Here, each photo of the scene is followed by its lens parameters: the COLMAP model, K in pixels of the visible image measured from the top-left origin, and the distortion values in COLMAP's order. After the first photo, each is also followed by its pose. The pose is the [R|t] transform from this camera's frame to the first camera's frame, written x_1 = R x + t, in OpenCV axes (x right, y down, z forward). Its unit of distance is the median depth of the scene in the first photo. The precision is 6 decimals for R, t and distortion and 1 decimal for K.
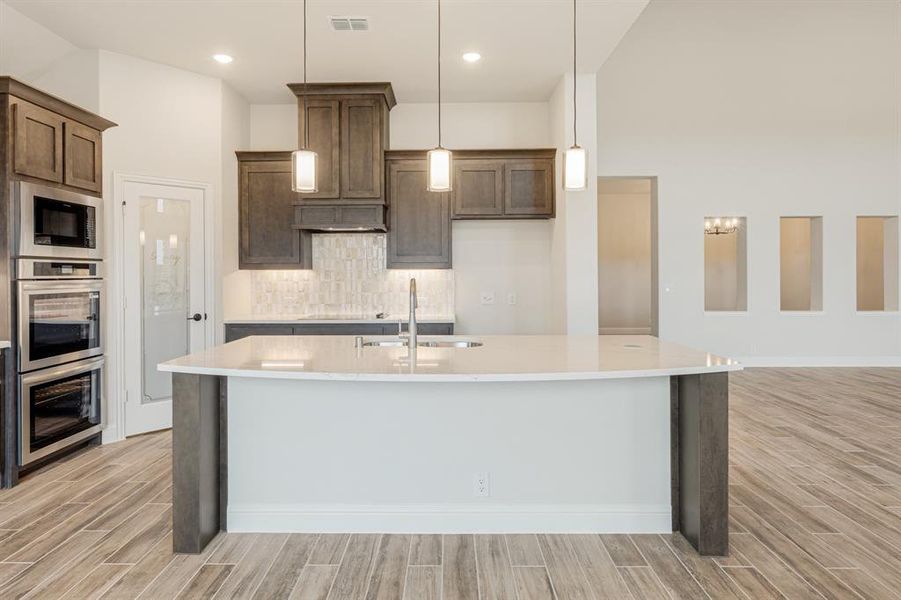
lens RADIAL K [[529.1, 0, 447.6], [0, 529.1, 274.6], [0, 0, 1]] dist [-0.001802, -0.000094]
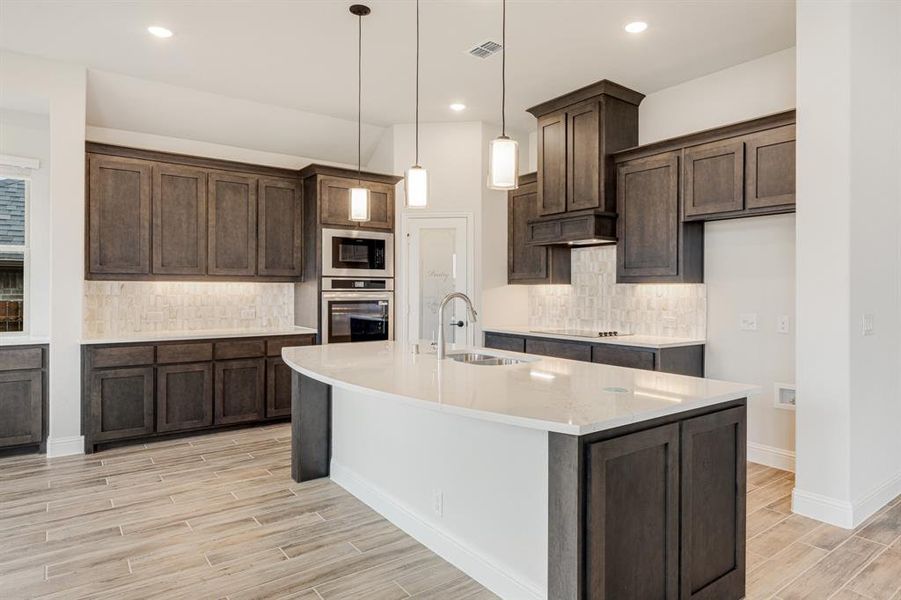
lens RADIAL K [[542.8, 0, 453.9], [0, 542.8, 291.2], [0, 0, 1]] dist [0.004287, 0.000965]
pose [[0.605795, 0.008402, -0.795577, 0.506187], [-0.006428, 0.999963, 0.005665, -0.001158], [0.795595, 0.001682, 0.605827, 0.235671]]
